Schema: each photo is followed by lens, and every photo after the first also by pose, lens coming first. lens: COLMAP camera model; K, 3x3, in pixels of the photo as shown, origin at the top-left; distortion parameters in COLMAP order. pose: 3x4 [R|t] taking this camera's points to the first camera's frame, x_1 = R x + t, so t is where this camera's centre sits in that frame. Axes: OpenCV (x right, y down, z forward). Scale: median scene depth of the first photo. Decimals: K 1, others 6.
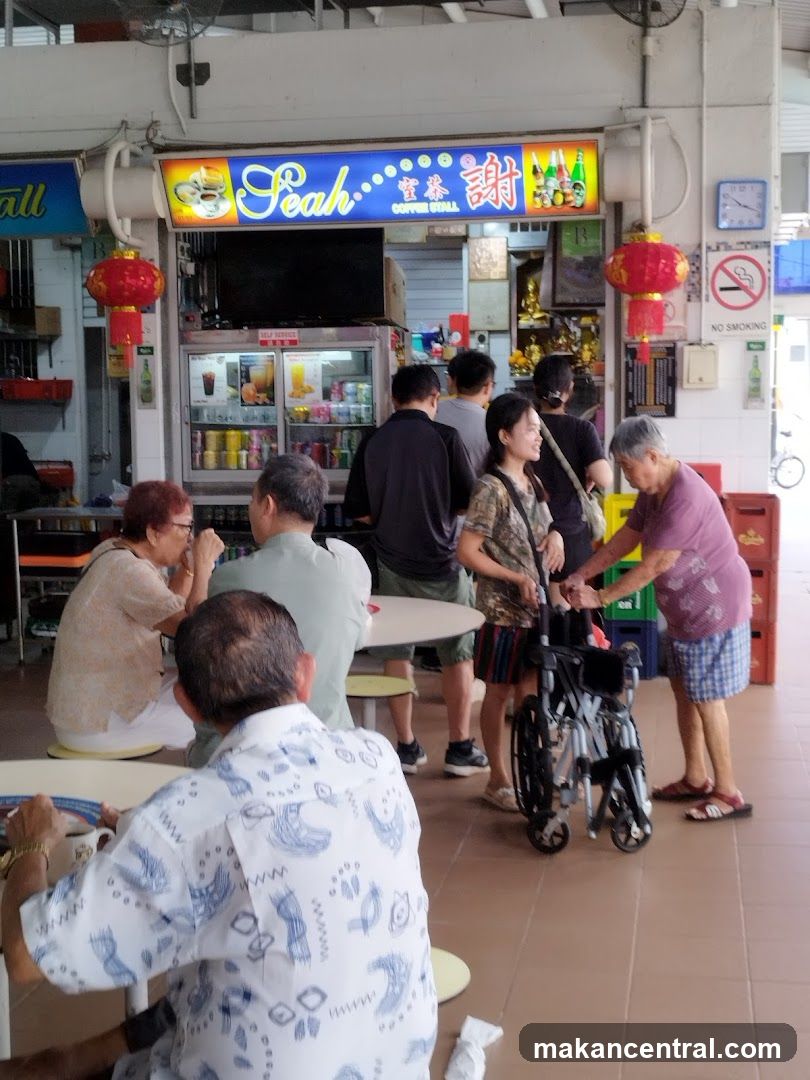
lens RADIAL K [[1565.9, 0, 401.4], [0, 1565.9, 549.0], [0, 0, 1]] dist [0.005203, 0.000000]
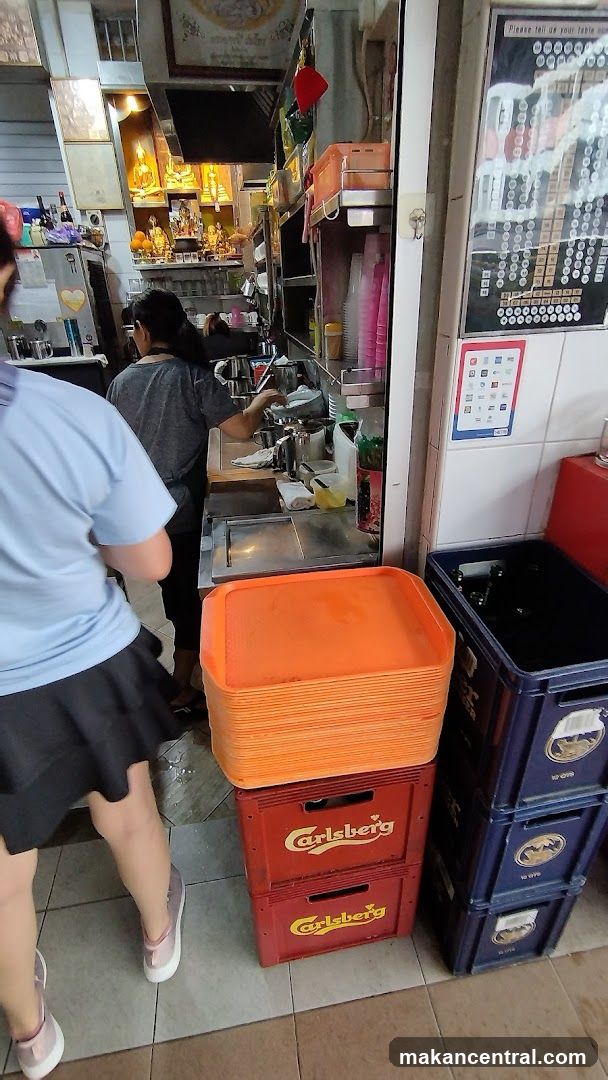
lens RADIAL K [[490.6, 0, 309.1], [0, 490.6, 537.7], [0, 0, 1]] dist [0.000153, 0.001920]
pose [[0.941823, -0.172103, 0.288705, 0.078029], [0.057458, 0.928757, 0.366210, -0.084755], [-0.331163, -0.328317, 0.884613, 0.919280]]
